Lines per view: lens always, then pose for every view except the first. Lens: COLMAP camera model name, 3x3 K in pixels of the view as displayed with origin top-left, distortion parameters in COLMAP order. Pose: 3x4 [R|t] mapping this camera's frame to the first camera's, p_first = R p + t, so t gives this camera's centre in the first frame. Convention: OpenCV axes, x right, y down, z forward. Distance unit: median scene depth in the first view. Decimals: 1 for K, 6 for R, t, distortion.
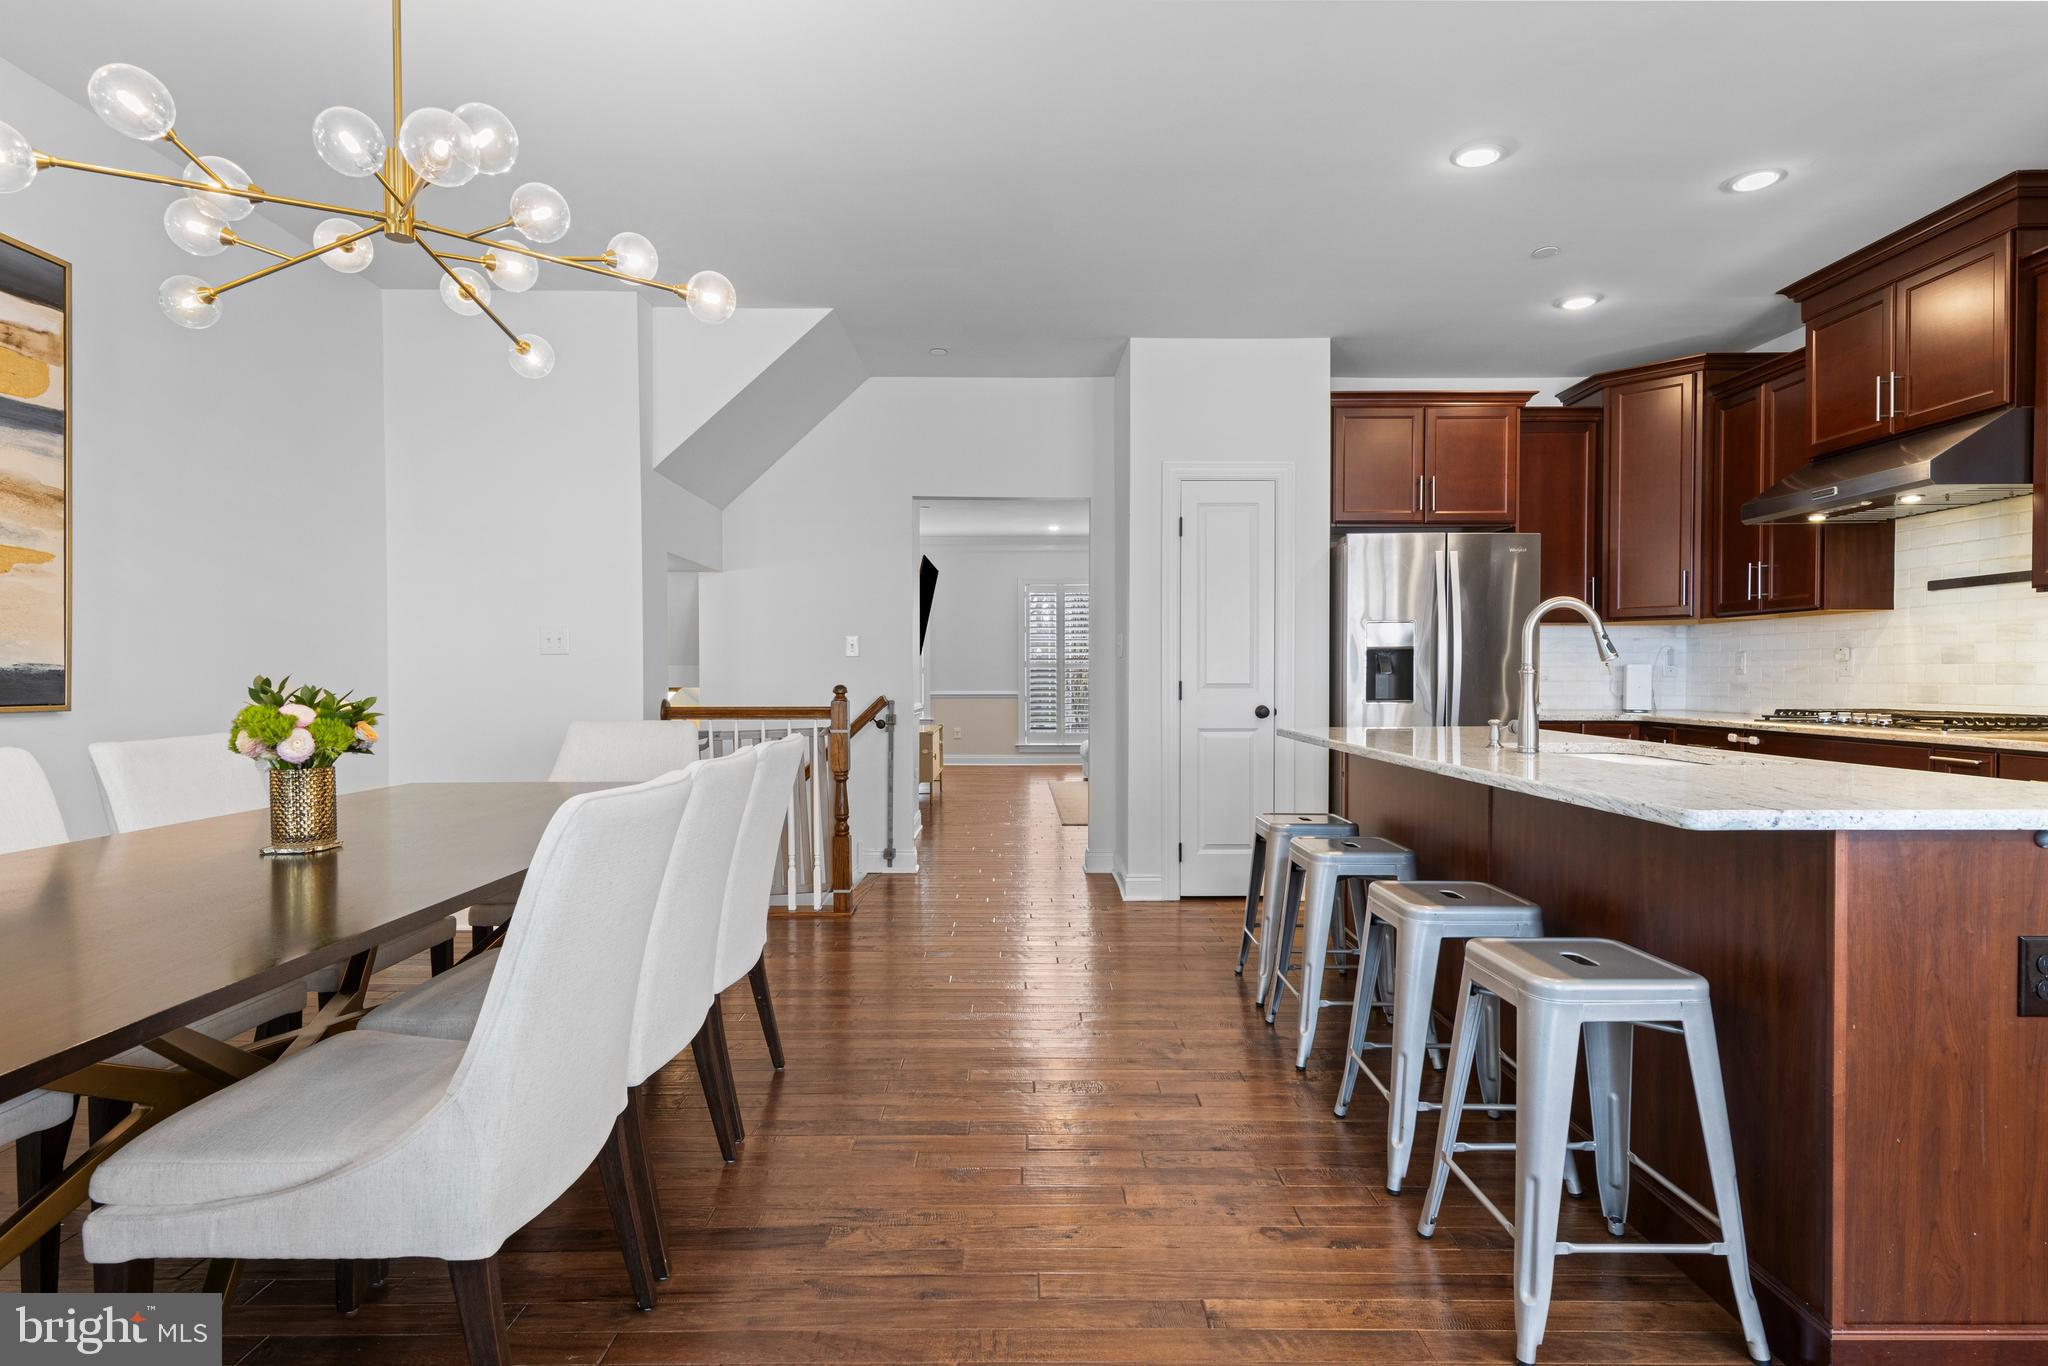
lens RADIAL K [[1044.3, 0, 1039.1], [0, 1044.3, 683.9], [0, 0, 1]] dist [0.011066, -0.001268]
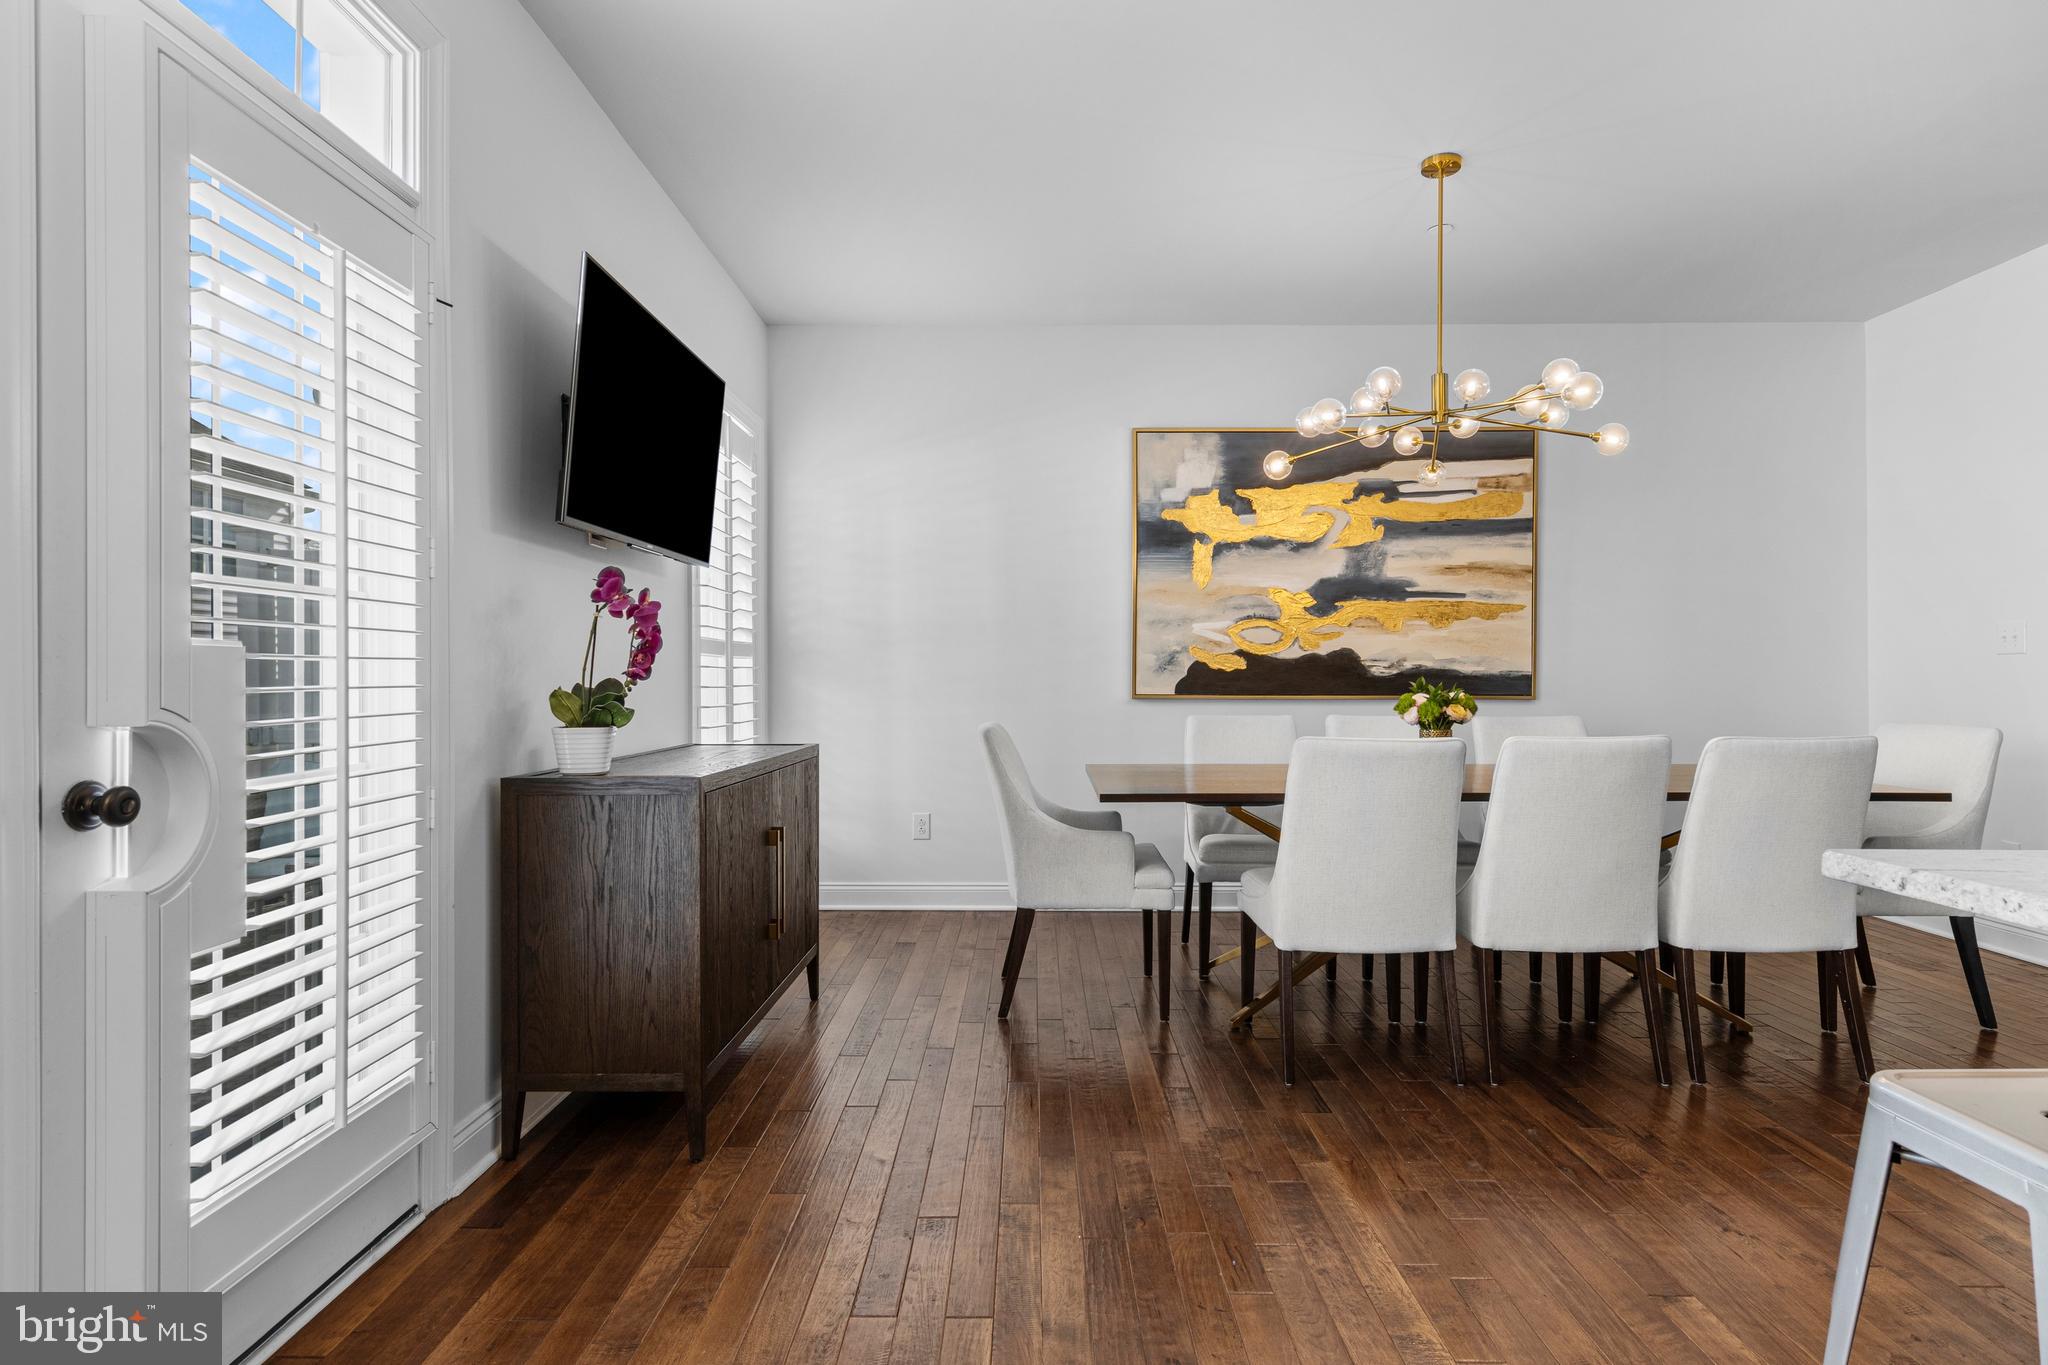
lens RADIAL K [[1044.3, 0, 1034.3], [0, 1044.3, 683.1], [0, 0, 1]] dist [0.011066, -0.001268]
pose [[-0.009694, 0.003153, -0.999948, 0.484867], [-0.008731, 0.999957, 0.003237, 0.001607], [0.999915, 0.008762, -0.009666, 0.155697]]
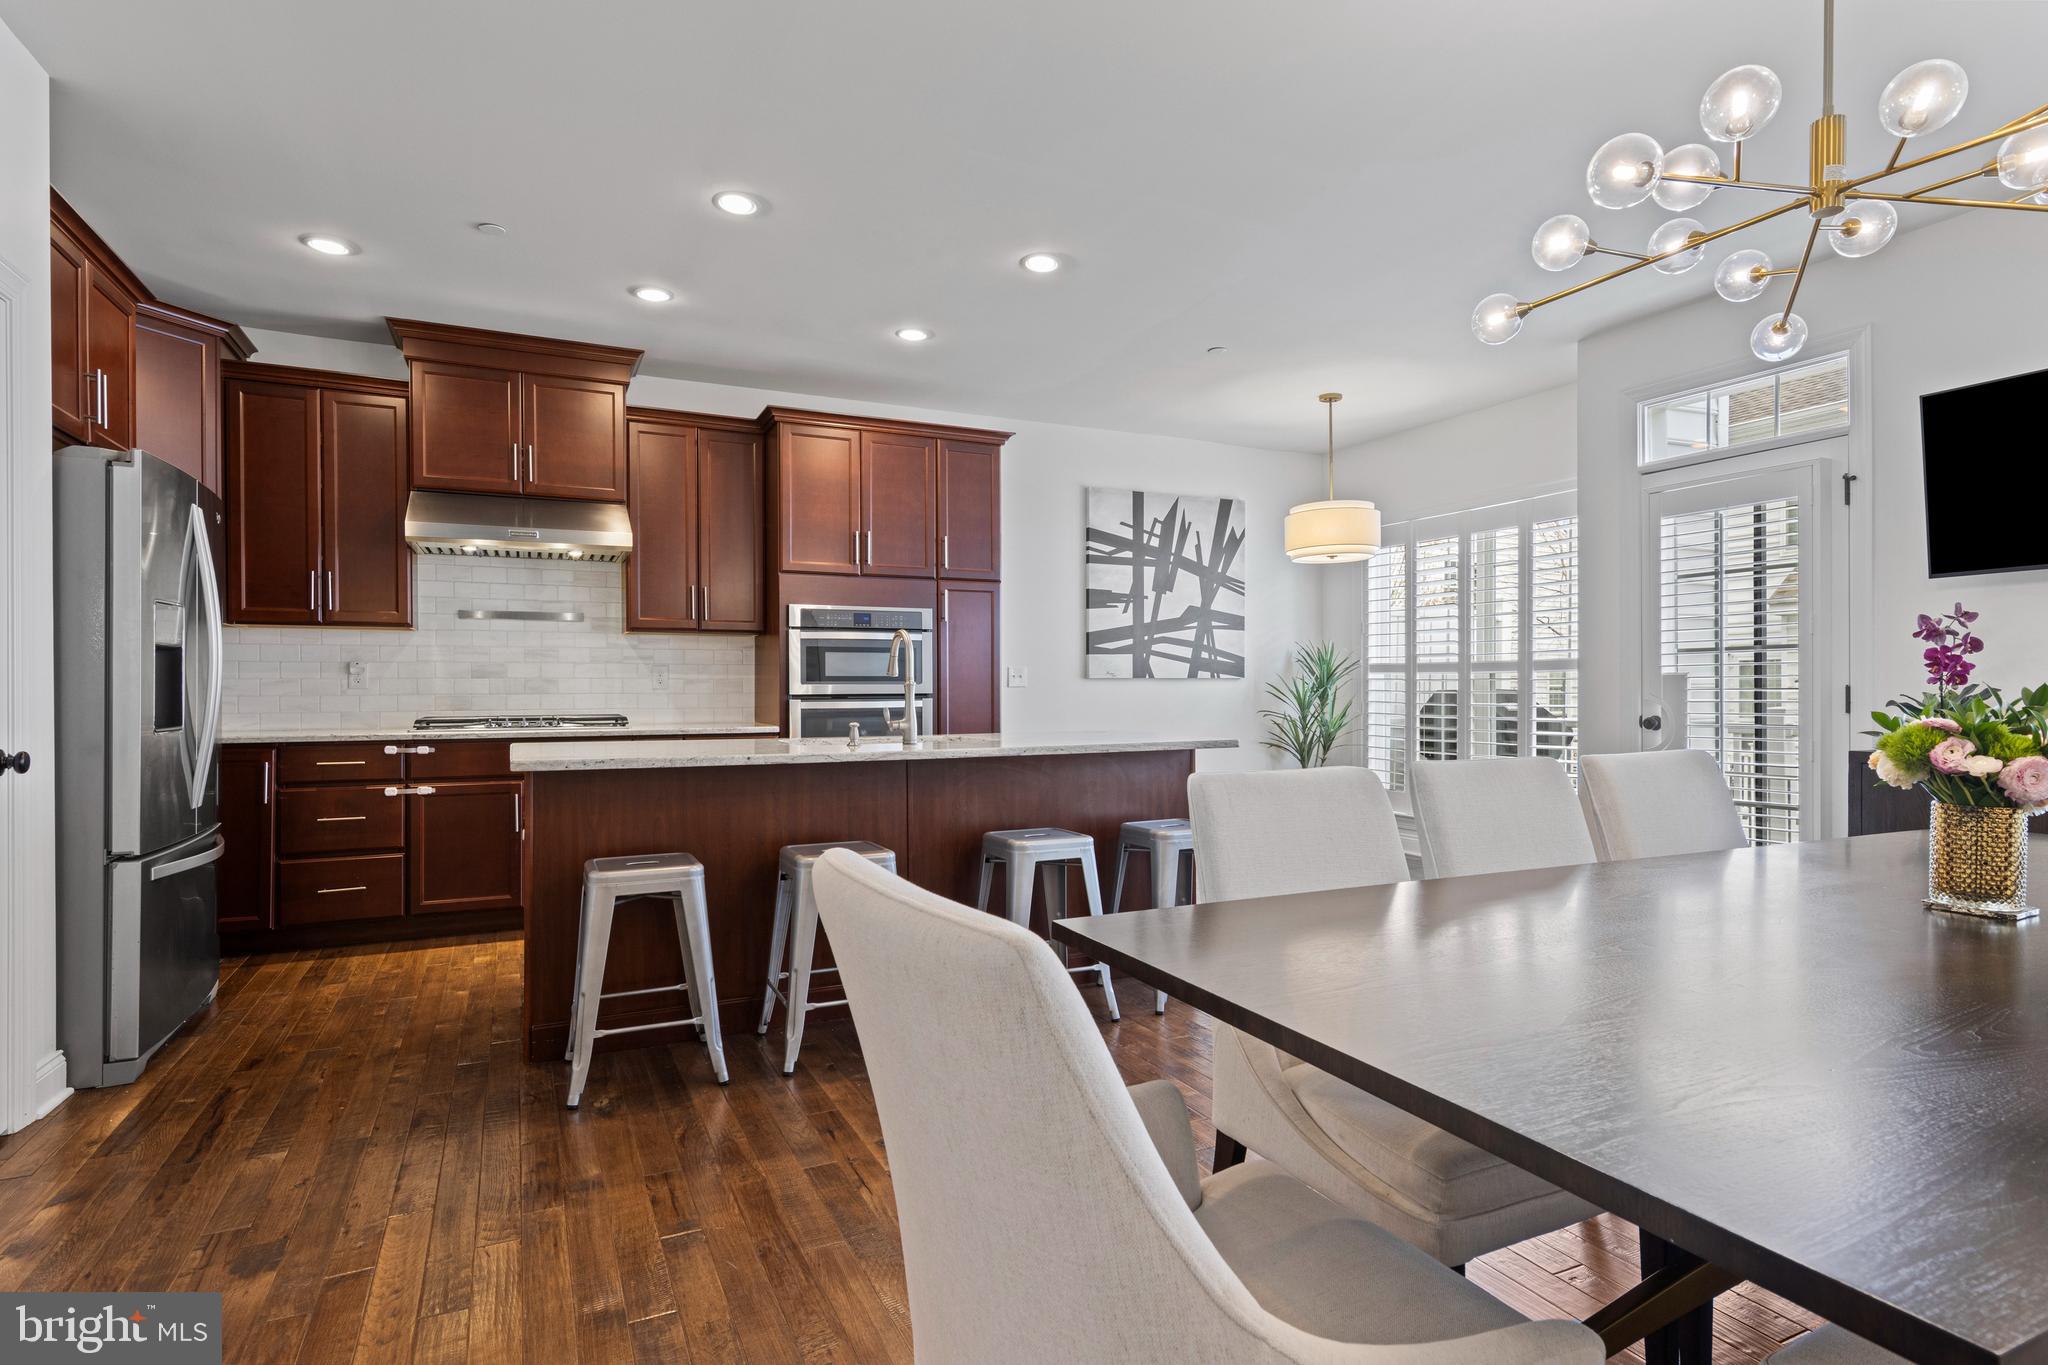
lens RADIAL K [[1044.3, 0, 1023.8], [0, 1044.3, 687.8], [0, 0, 1]] dist [0.011066, -0.001268]
pose [[-0.421006, 0.000373, 0.907058, -0.509903], [0.010662, 0.999933, 0.004538, -0.006029], [-0.906995, 0.011581, -0.420981, 0.892735]]
